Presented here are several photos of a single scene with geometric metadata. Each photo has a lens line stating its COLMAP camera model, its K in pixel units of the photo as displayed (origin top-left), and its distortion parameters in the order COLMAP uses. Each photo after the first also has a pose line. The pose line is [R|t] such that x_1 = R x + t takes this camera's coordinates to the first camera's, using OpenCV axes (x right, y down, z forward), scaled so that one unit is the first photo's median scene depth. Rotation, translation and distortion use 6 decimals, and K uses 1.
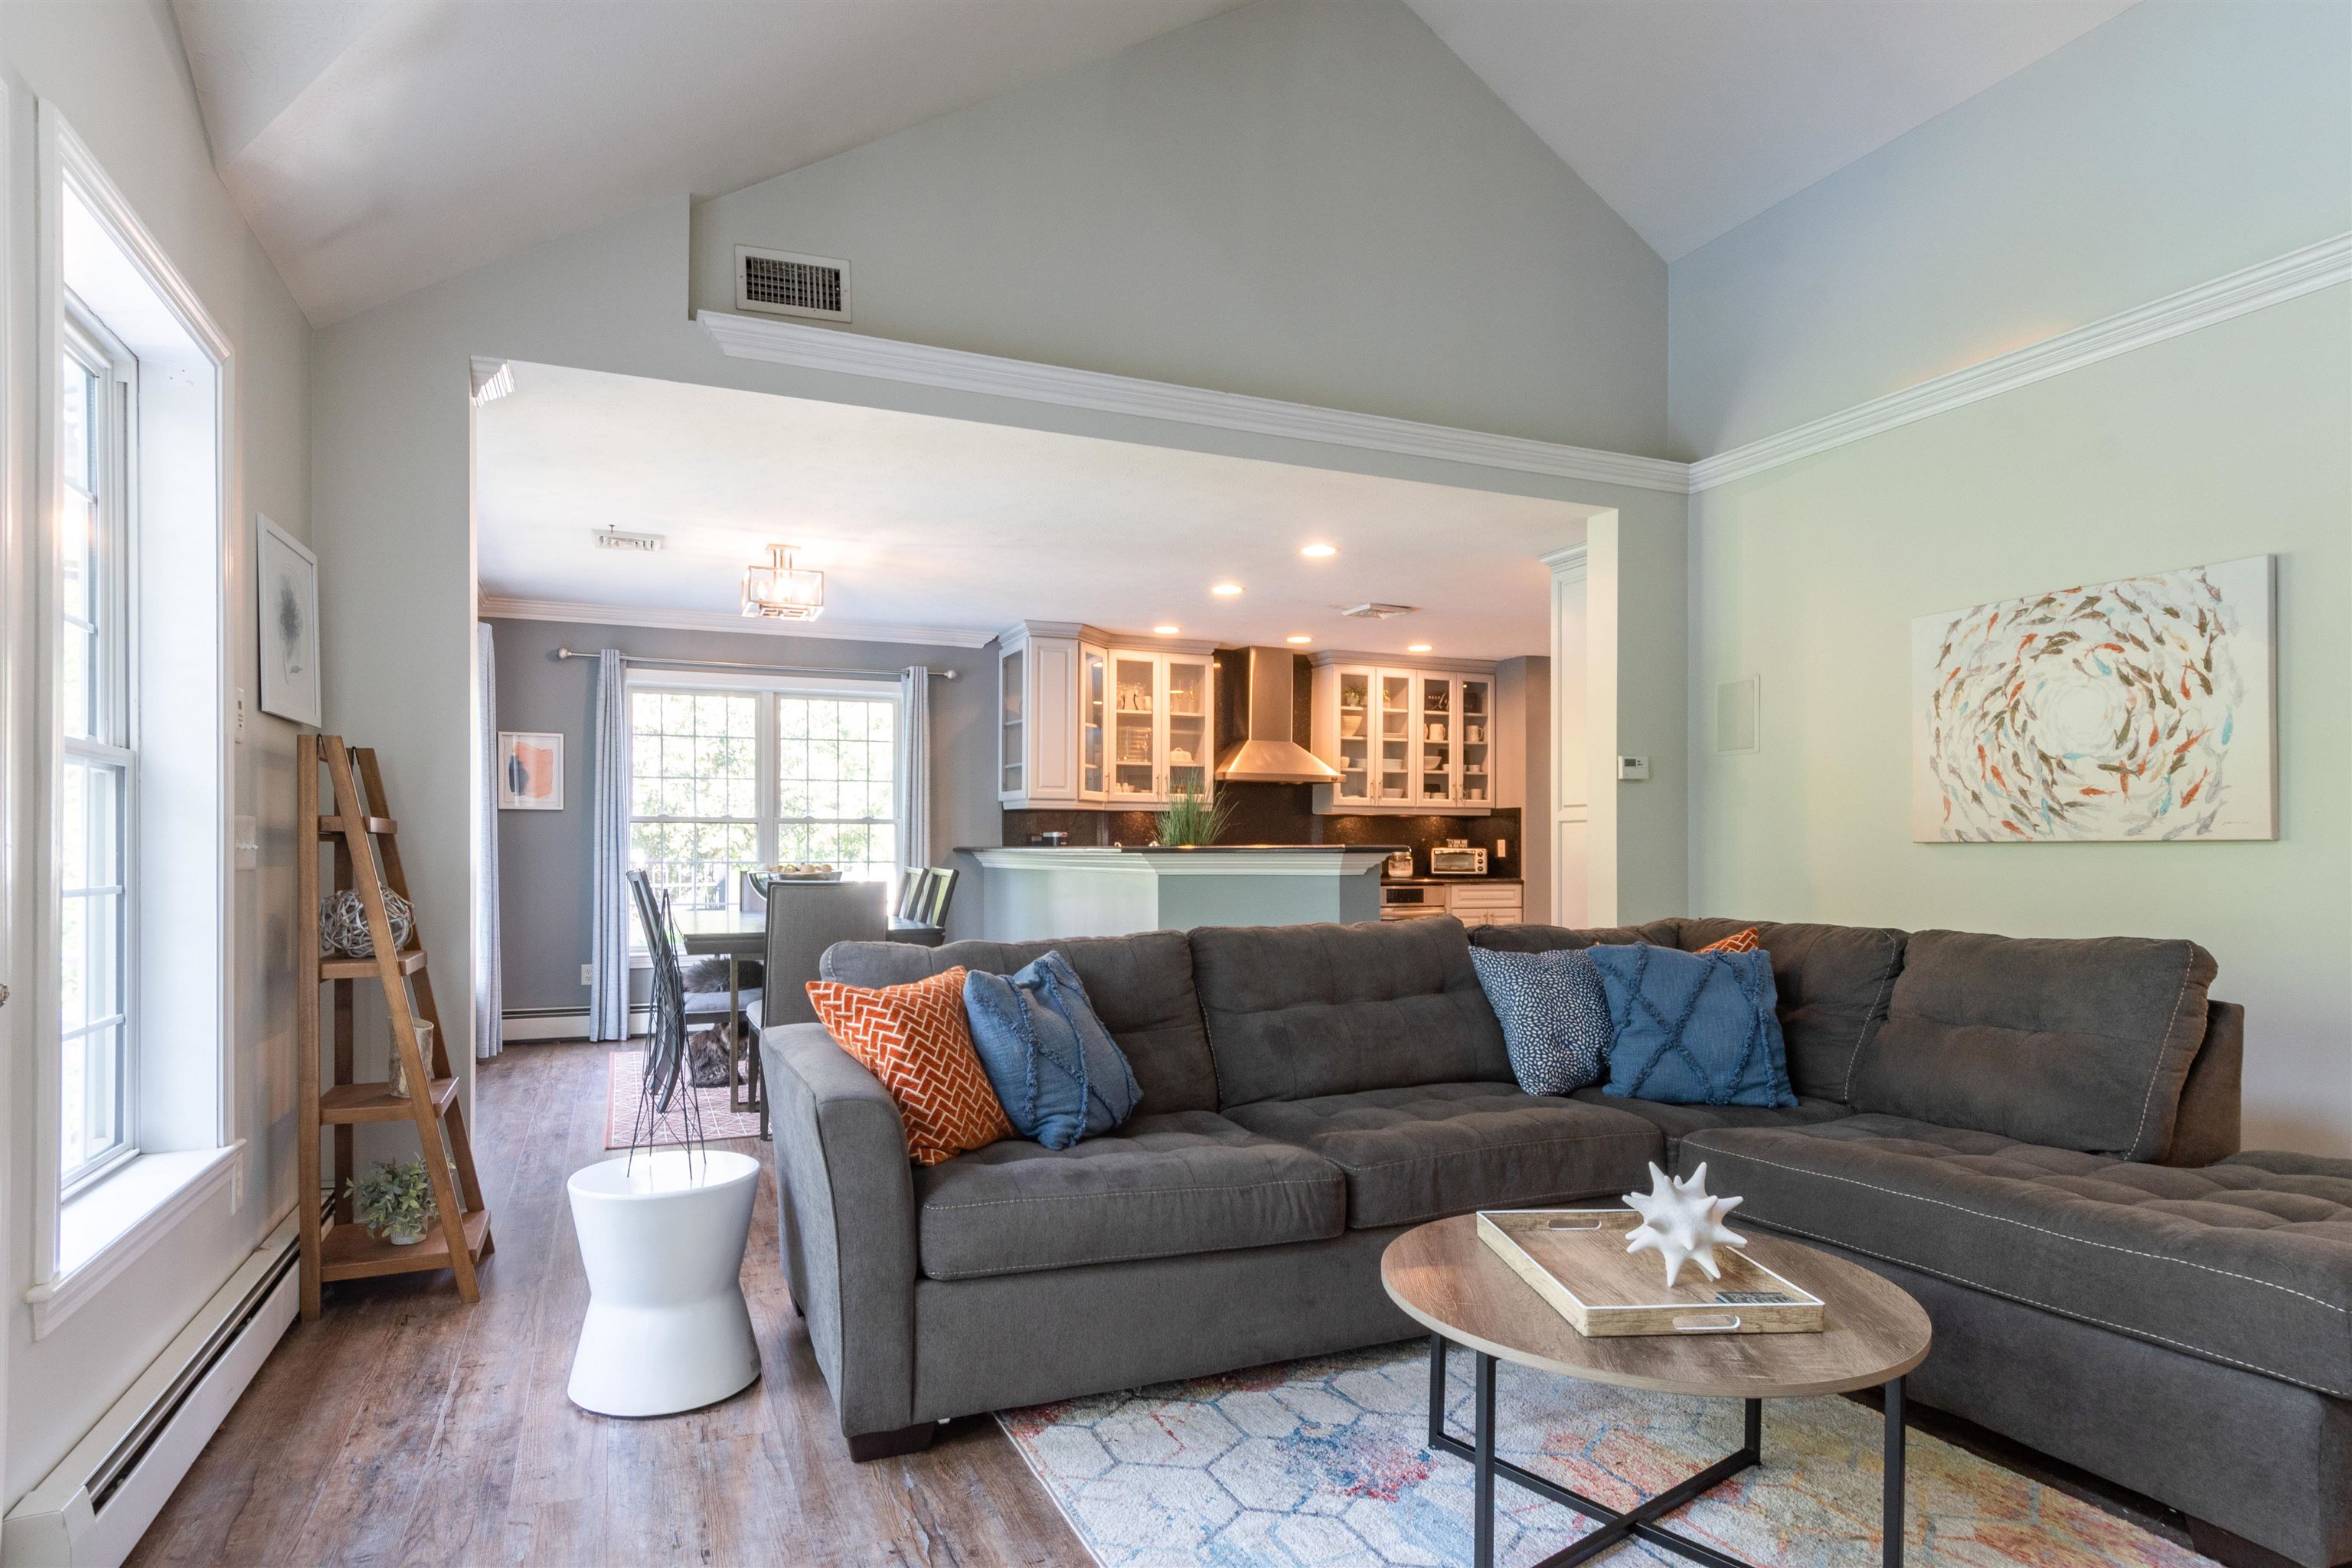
lens RADIAL K [[1271.1, 0, 1151.3], [0, 1271.1, 824.5], [0, 0, 1]] dist [0.000521, -0.001987]
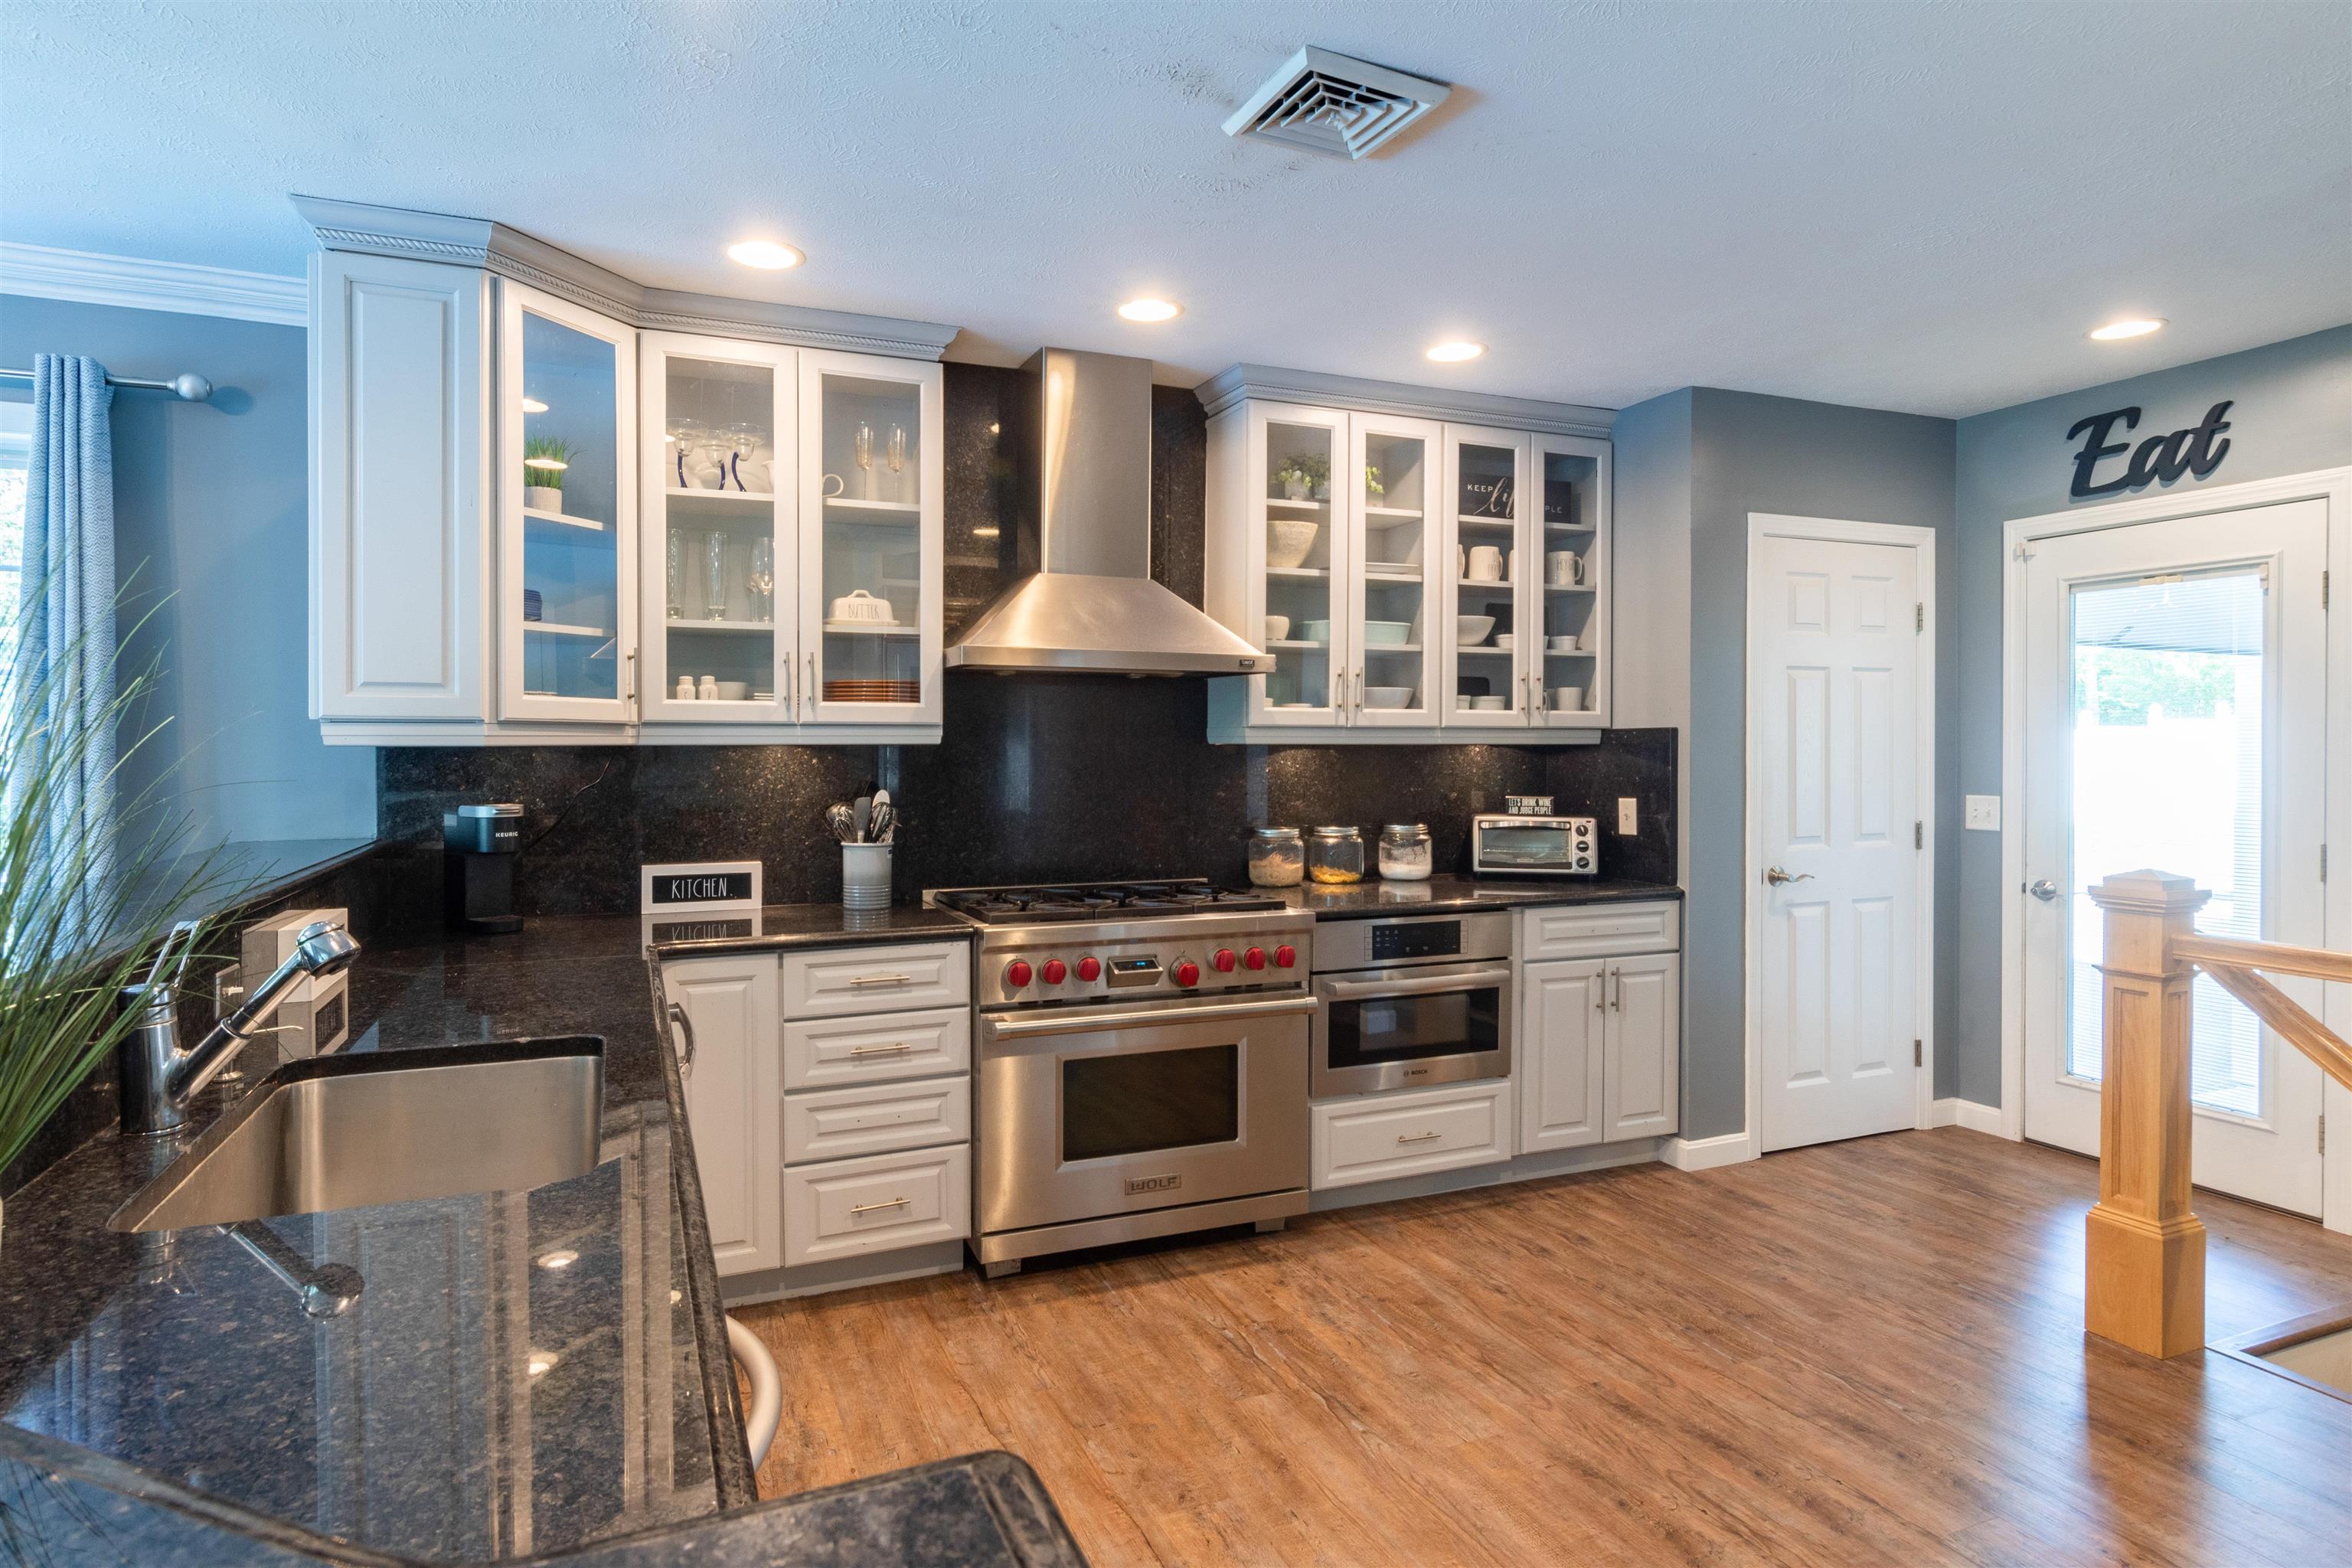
lens RADIAL K [[1271.1, 0, 1160.8], [0, 1271.1, 767.6], [0, 0, 1]] dist [0.000521, -0.001987]
pose [[0.999847, -0.007322, -0.015876, 0.116421], [0.007688, 0.999703, 0.023117, -0.010913], [0.015702, -0.023235, 0.999607, 0.548517]]
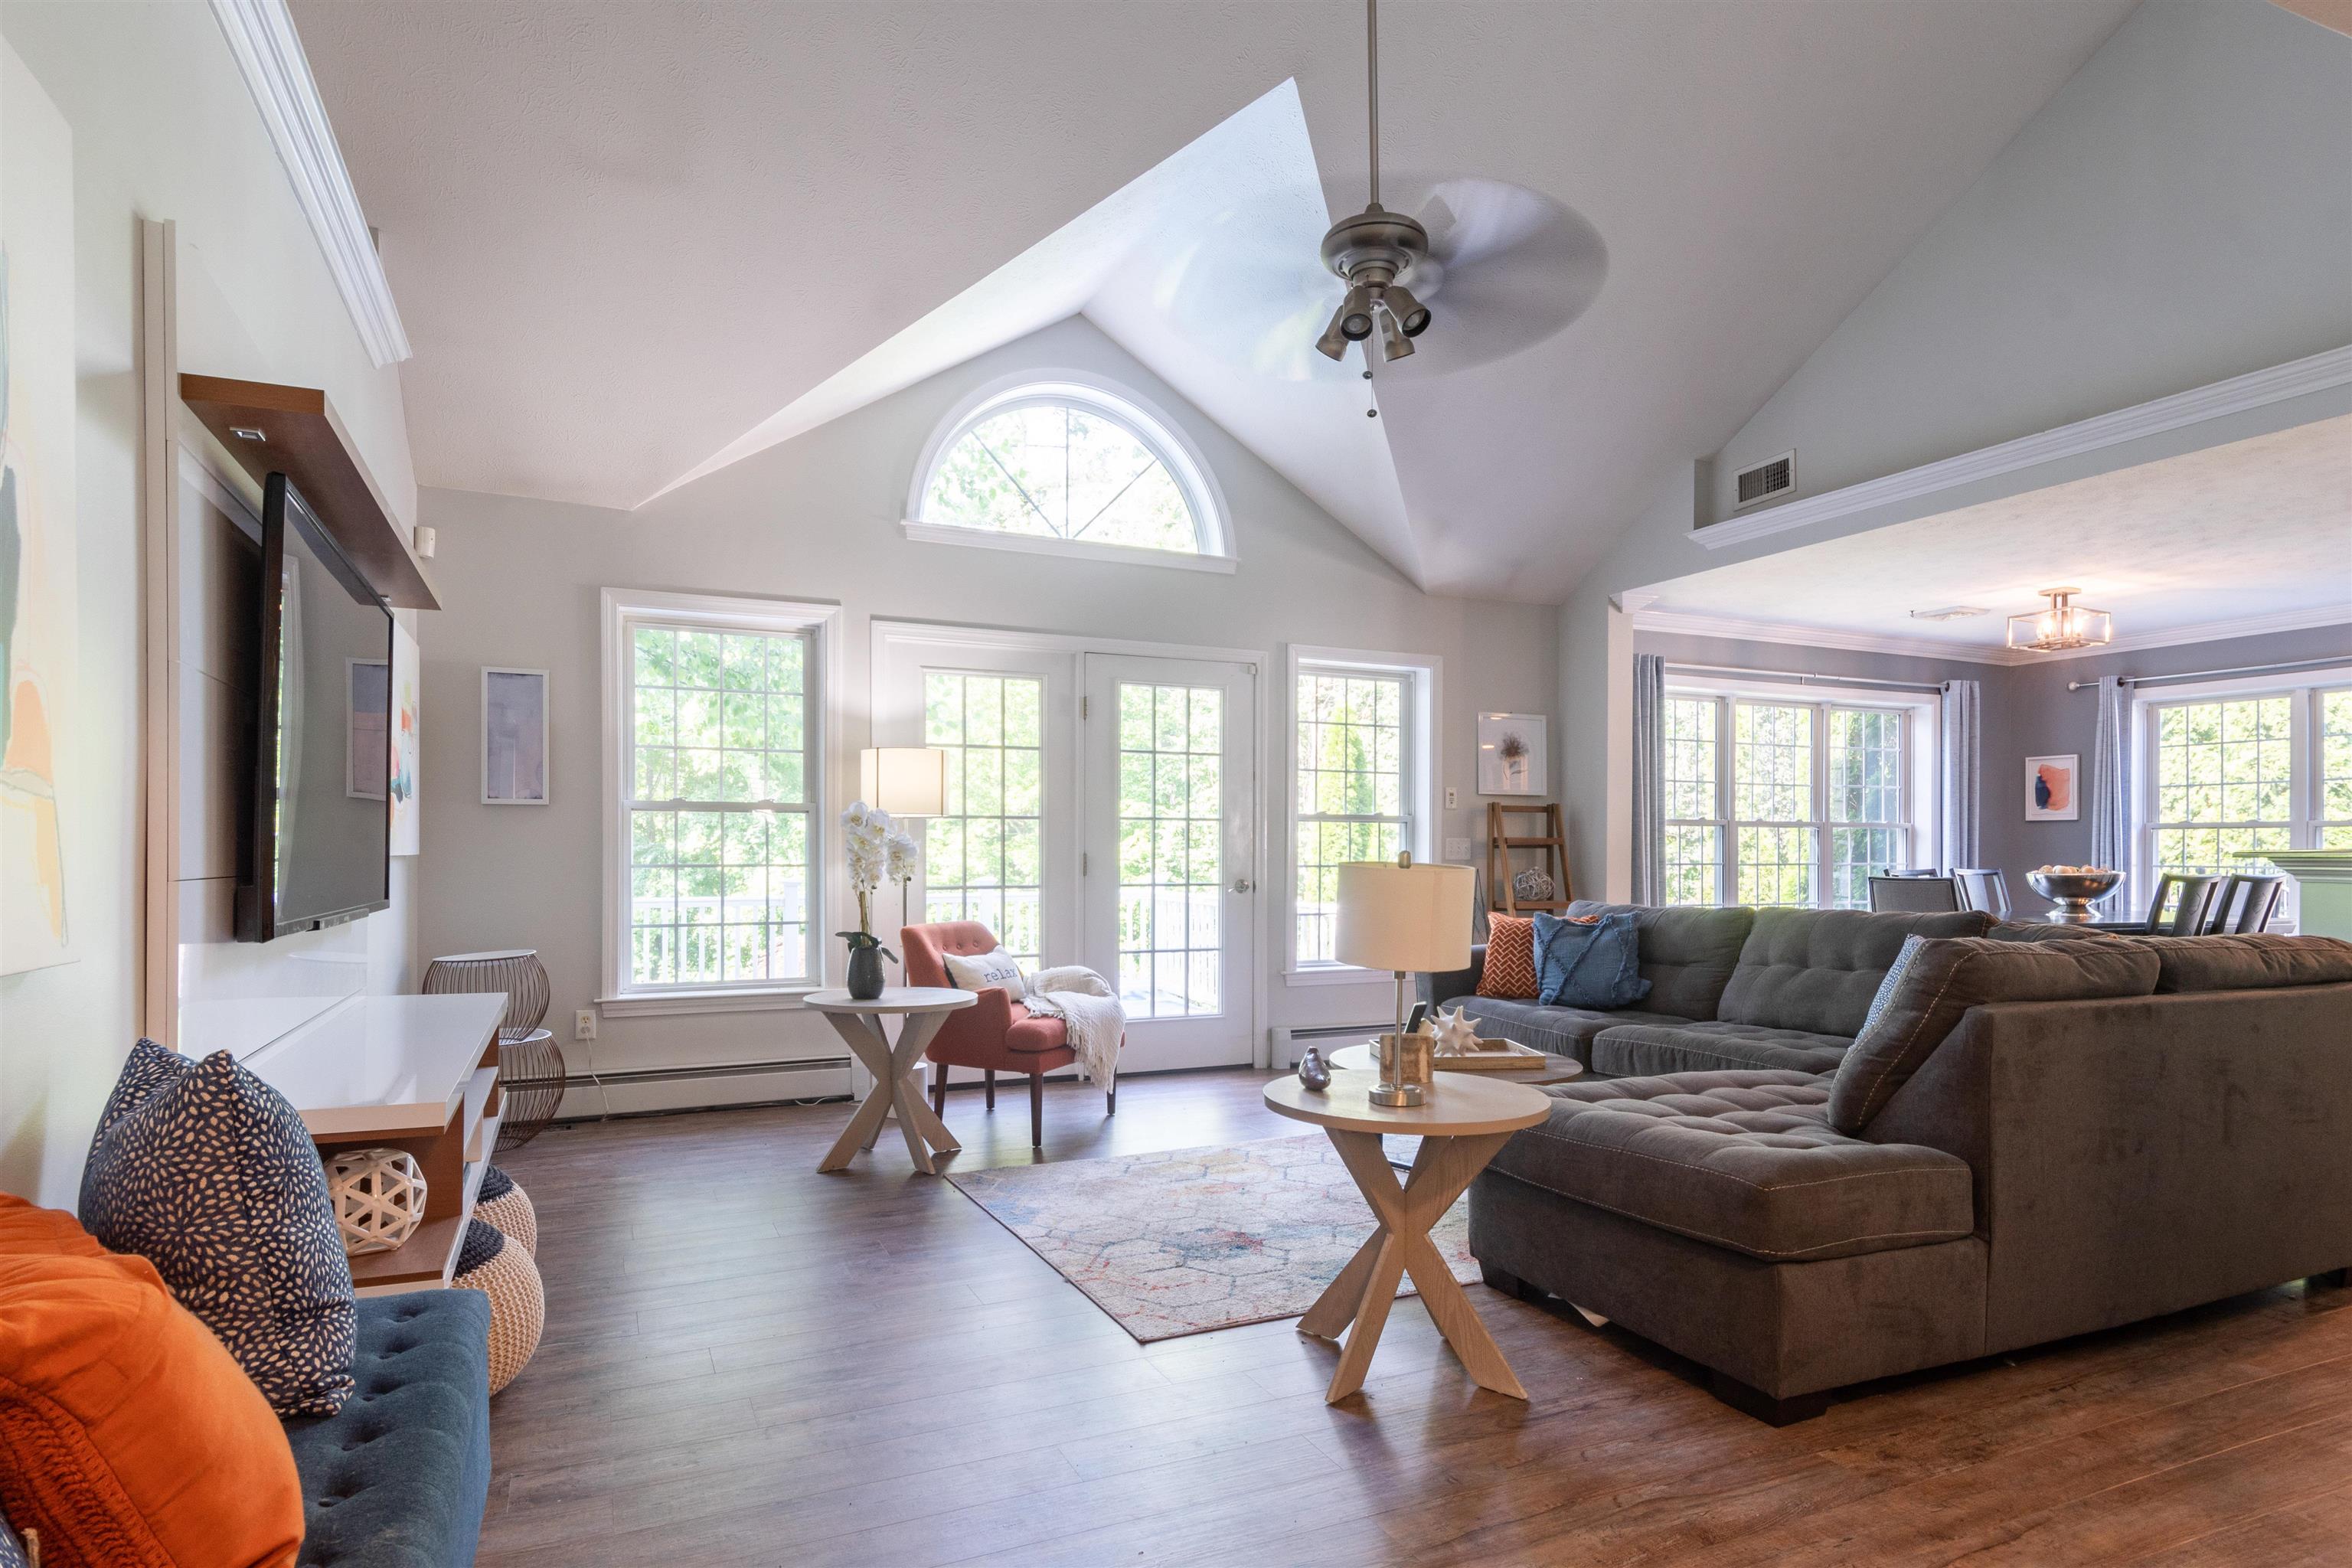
lens RADIAL K [[1271.1, 0, 1150.1], [0, 1271.1, 840.5], [0, 0, 1]] dist [0.000521, -0.001987]
pose [[-0.001459, -0.011611, -0.999932, 0.561448], [0.004375, 0.999923, -0.011617, 0.014797], [0.999989, -0.004392, -0.001408, 0.106807]]
